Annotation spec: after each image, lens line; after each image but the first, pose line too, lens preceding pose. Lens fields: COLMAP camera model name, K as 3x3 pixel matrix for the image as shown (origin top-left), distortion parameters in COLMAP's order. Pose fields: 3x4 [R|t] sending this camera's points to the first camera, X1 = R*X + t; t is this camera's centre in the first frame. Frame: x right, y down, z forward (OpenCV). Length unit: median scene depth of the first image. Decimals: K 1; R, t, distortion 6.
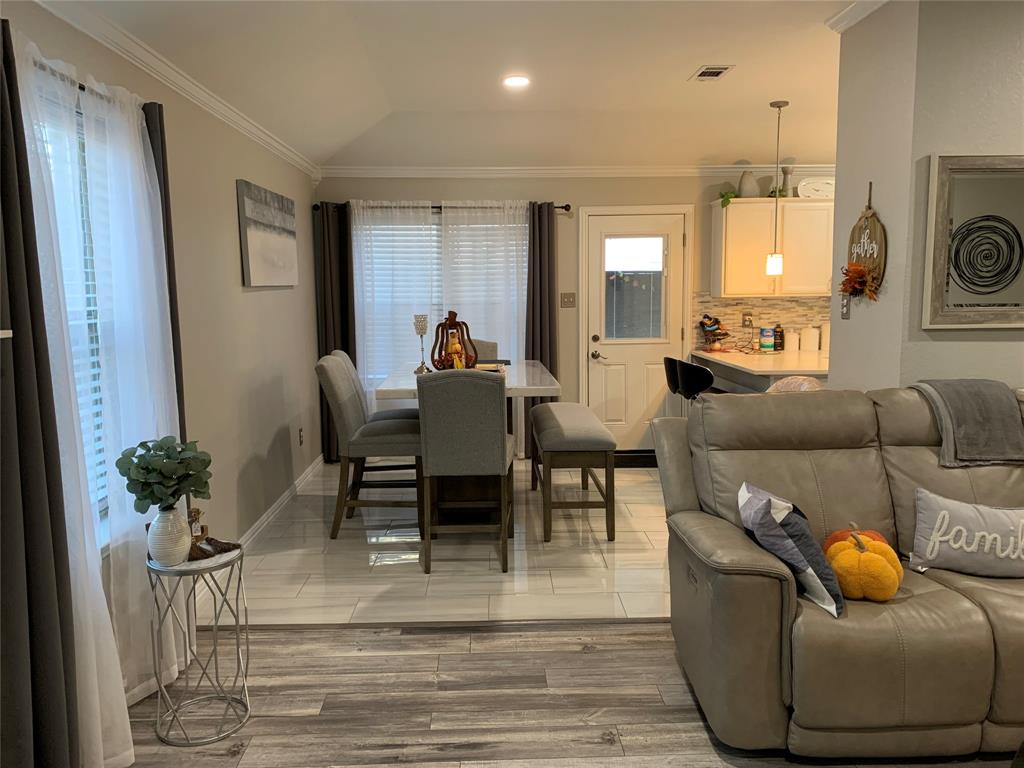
lens RADIAL K [[773.8, 0, 496.1], [0, 773.8, 371.8], [0, 0, 1]] dist [0.046809, -0.060790]
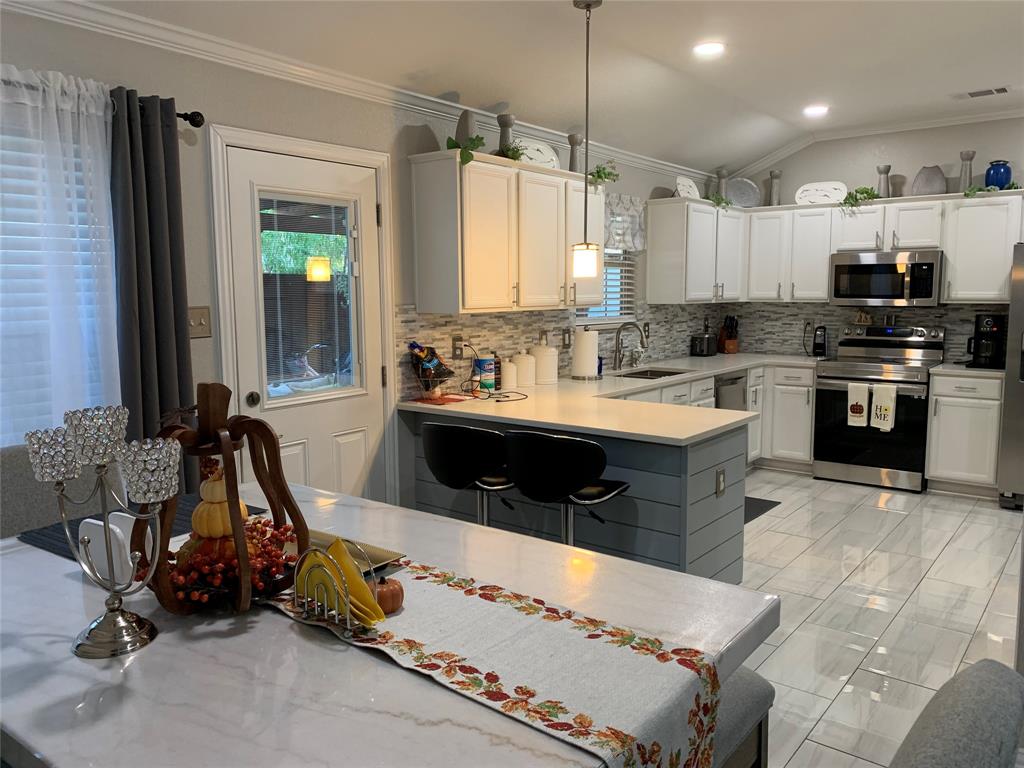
lens RADIAL K [[773.8, 0, 508.3], [0, 773.8, 376.1], [0, 0, 1]] dist [0.046809, -0.060790]
pose [[0.627461, -0.080512, 0.774475, -0.151738], [0.085054, 0.995775, 0.034609, -0.061848], [-0.773989, 0.044157, 0.631657, 0.563497]]
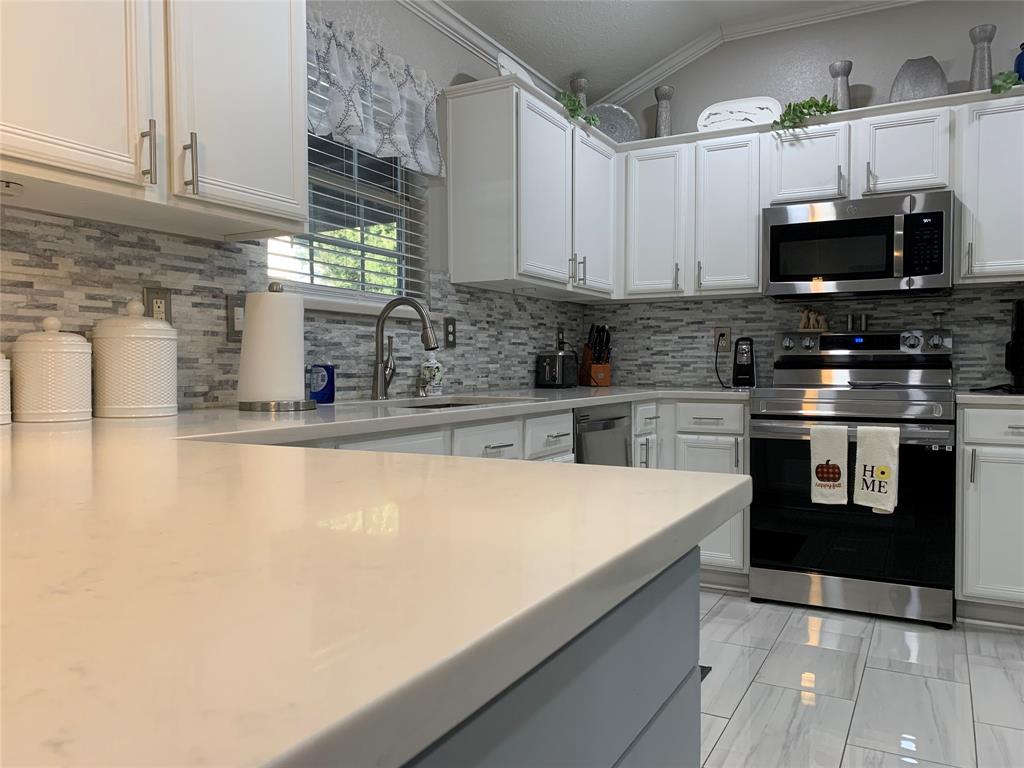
lens RADIAL K [[773.8, 0, 496.7], [0, 773.8, 386.9], [0, 0, 1]] dist [0.046809, -0.060790]
pose [[0.500247, -0.016002, 0.865735, 0.253303], [0.092658, 0.995077, -0.035148, -0.015890], [-0.860911, 0.097800, 0.499267, 0.745600]]
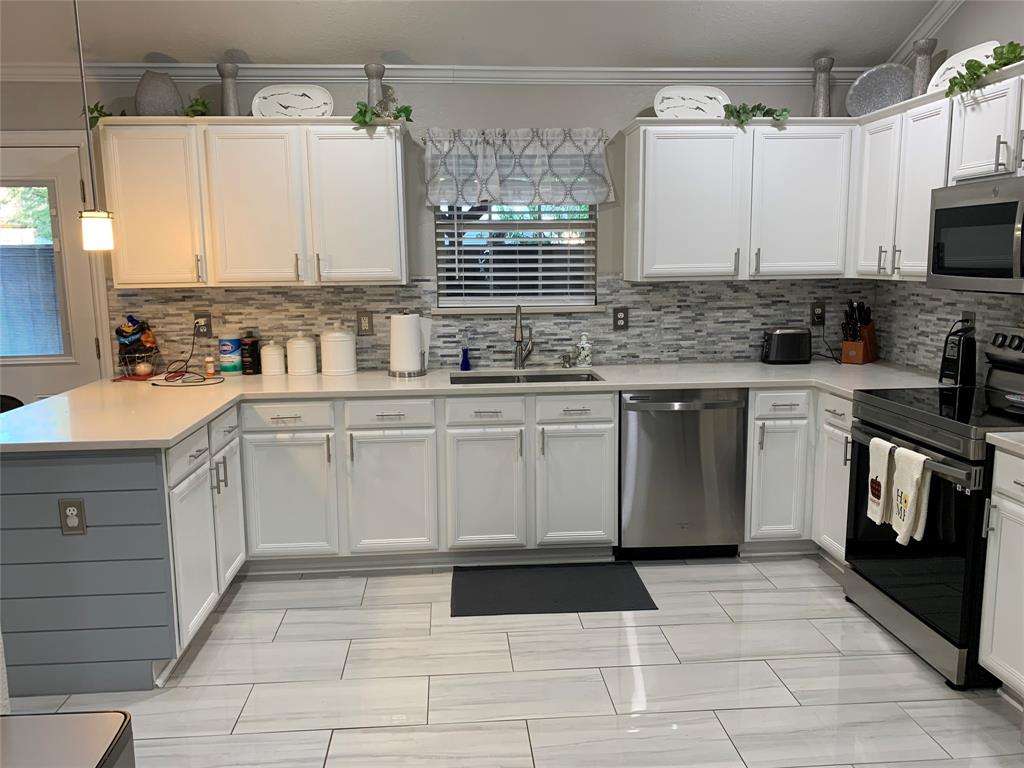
lens RADIAL K [[773.8, 0, 501.6], [0, 773.8, 387.3], [0, 0, 1]] dist [0.046809, -0.060790]
pose [[0.998147, -0.012911, 0.059457, 0.521580], [0.009843, 0.998619, 0.051605, -0.046842], [-0.060041, -0.050924, 0.996896, 0.375353]]
